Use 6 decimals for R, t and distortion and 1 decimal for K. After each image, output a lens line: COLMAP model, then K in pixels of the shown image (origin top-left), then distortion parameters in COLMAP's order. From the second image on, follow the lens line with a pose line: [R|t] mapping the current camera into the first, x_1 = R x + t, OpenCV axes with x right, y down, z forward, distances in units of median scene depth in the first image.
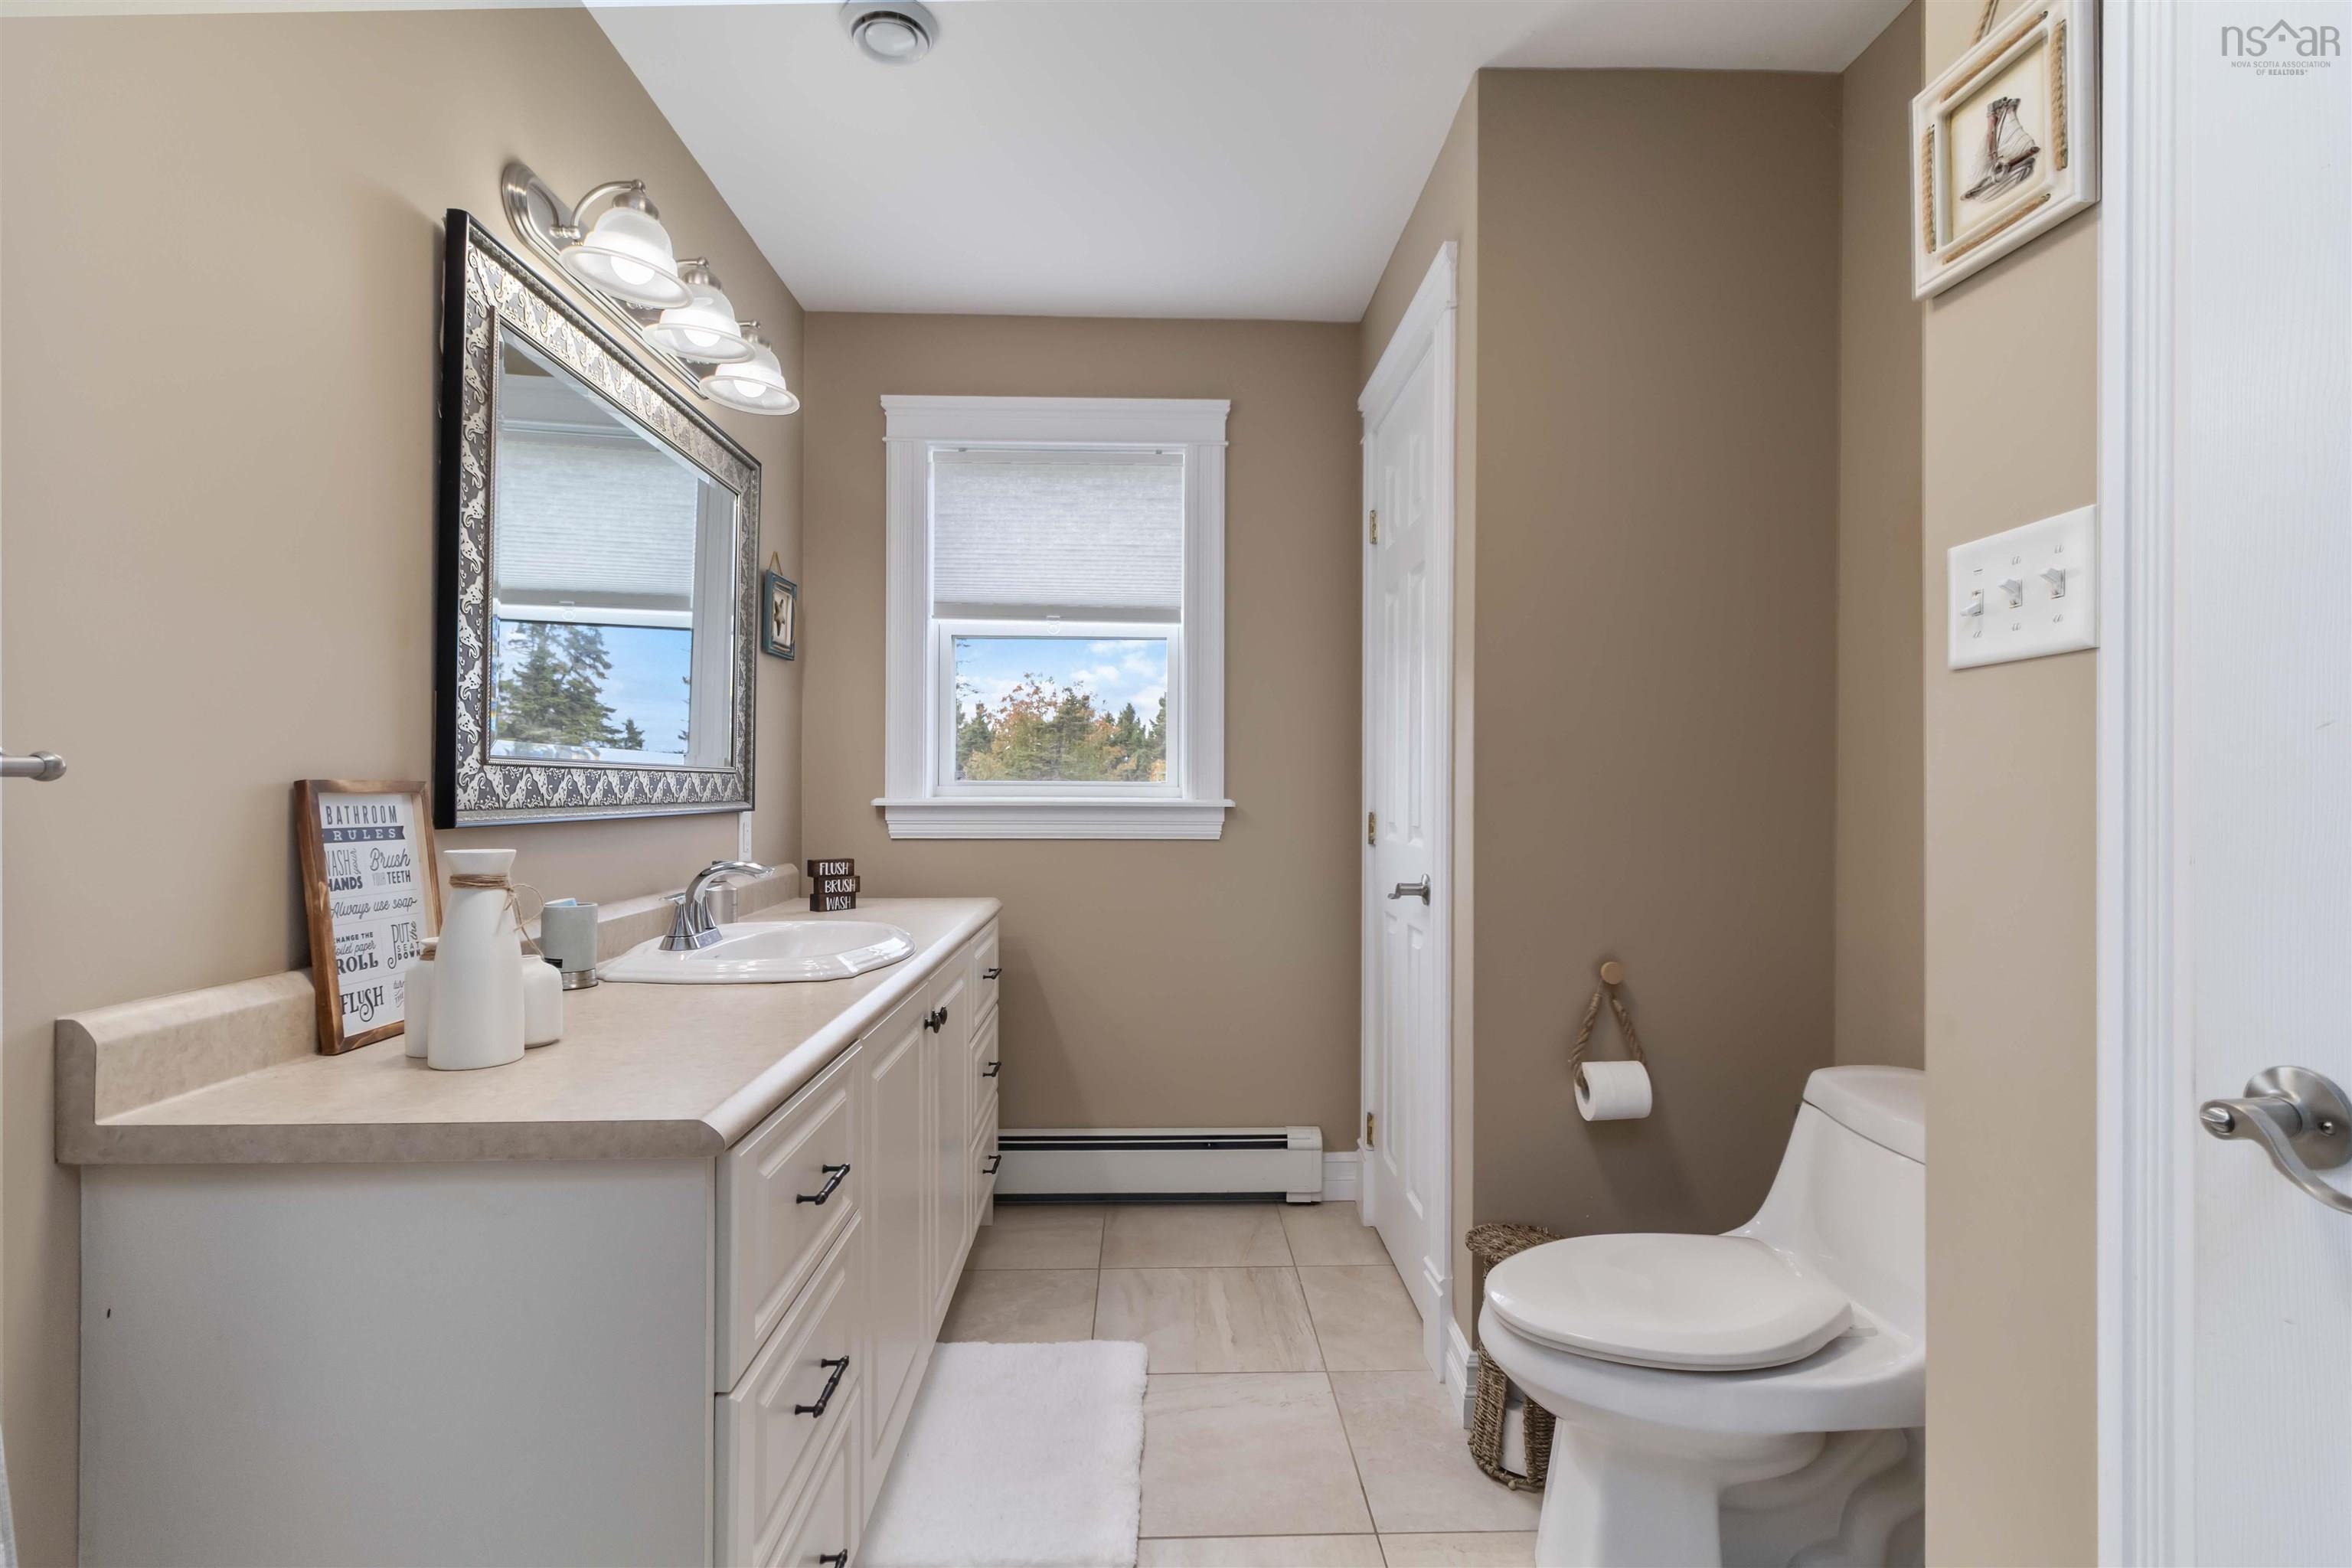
lens RADIAL K [[1086.4, 0, 1176.9], [0, 1086.4, 794.6], [0, 0, 1]] dist [0.003552, 0.000389]
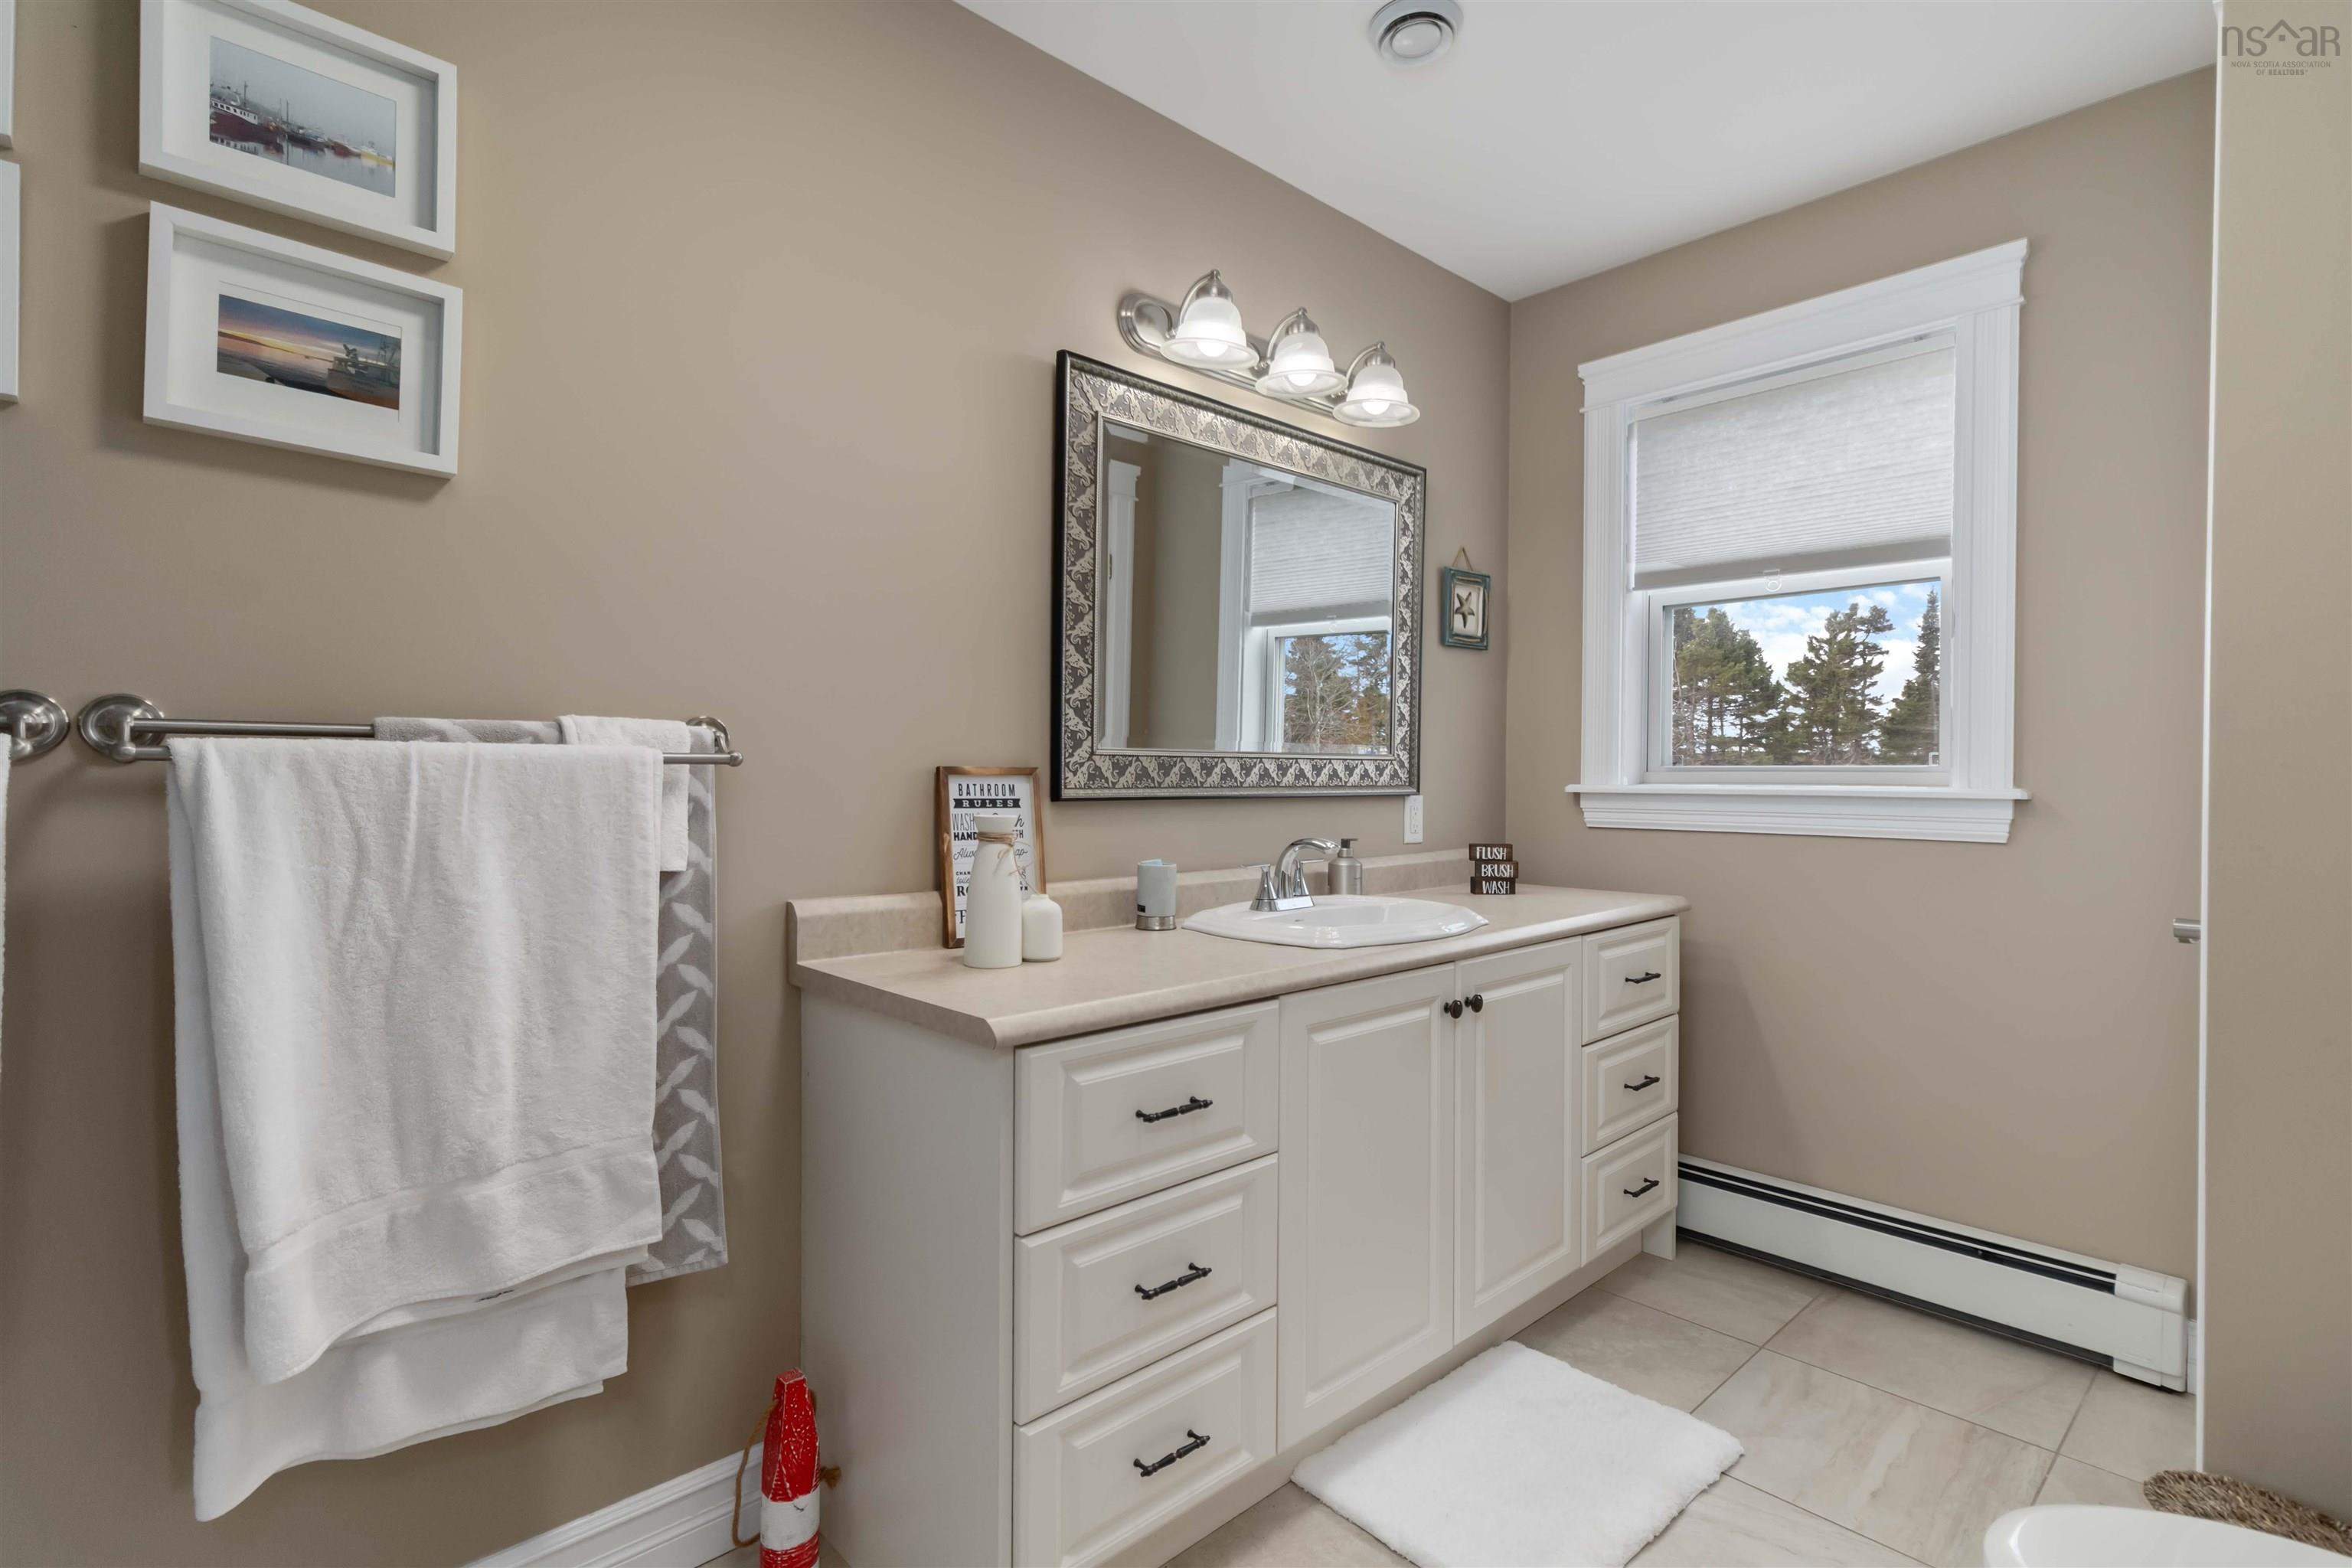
lens RADIAL K [[1106.2, 0, 1192.6], [0, 1106.2, 789.0], [0, 0, 1]] dist [0.002045, 0.001083]
pose [[0.665555, 0.009267, -0.746292, 0.284164], [-0.005496, 0.999957, 0.007515, 0.002286], [0.746329, -0.000900, 0.665577, 0.111735]]
